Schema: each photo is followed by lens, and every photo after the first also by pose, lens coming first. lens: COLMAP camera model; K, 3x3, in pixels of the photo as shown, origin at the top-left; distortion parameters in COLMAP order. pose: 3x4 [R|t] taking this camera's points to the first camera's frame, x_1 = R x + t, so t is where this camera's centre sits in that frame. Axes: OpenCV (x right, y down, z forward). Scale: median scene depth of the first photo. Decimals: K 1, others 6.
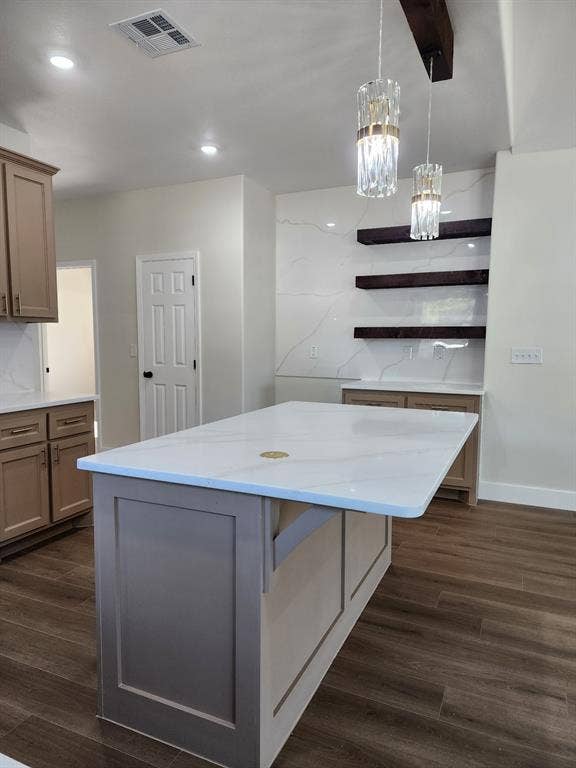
lens RADIAL K [[516.5, 0, 292.4], [0, 516.5, 388.4], [0, 0, 1]] dist [0.052085, -0.019626]
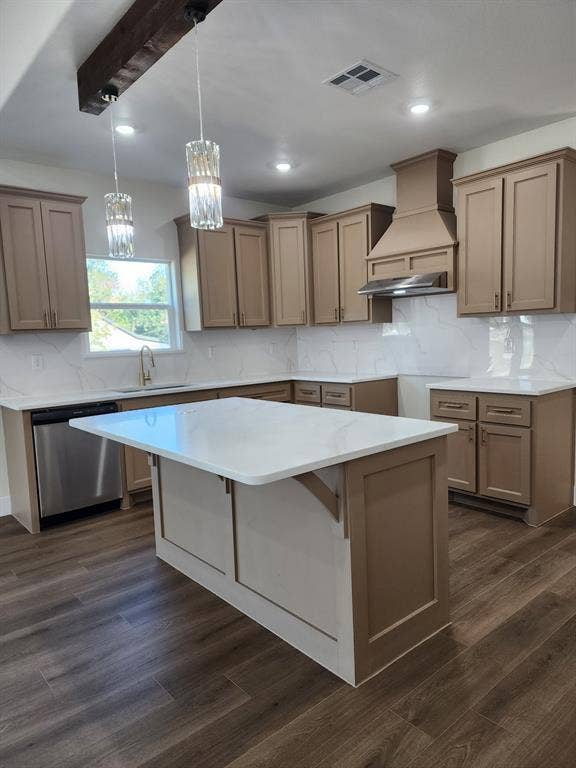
lens RADIAL K [[516.5, 0, 284.4], [0, 516.5, 386.4], [0, 0, 1]] dist [0.052085, -0.019626]
pose [[-0.436115, 0.100484, -0.894263, 0.726828], [-0.051418, 0.989340, 0.136243, -0.108543], [0.898421, 0.105399, -0.426300, 1.100544]]
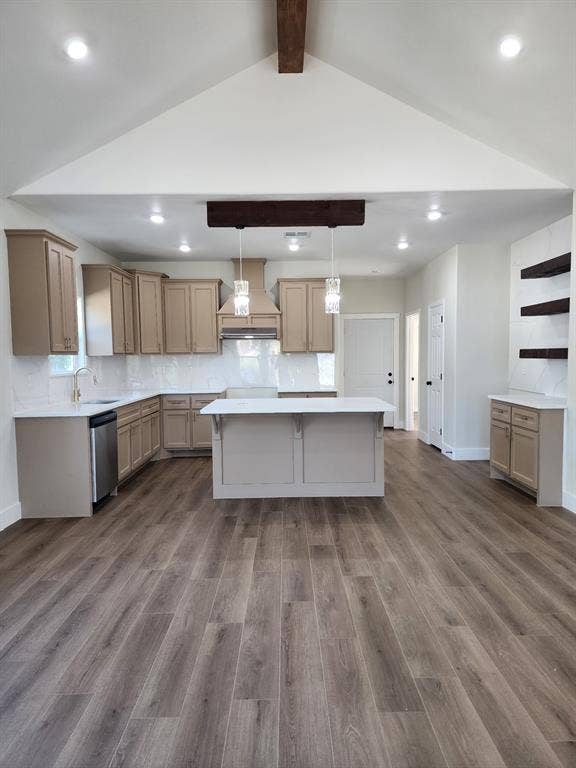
lens RADIAL K [[516.5, 0, 285.7], [0, 516.5, 383.3], [0, 0, 1]] dist [0.052085, -0.019626]
pose [[0.411589, 0.037165, -0.910612, 1.464841], [-0.073320, 0.997280, 0.007562, -0.011862], [0.908416, 0.063654, 0.413194, 0.016844]]
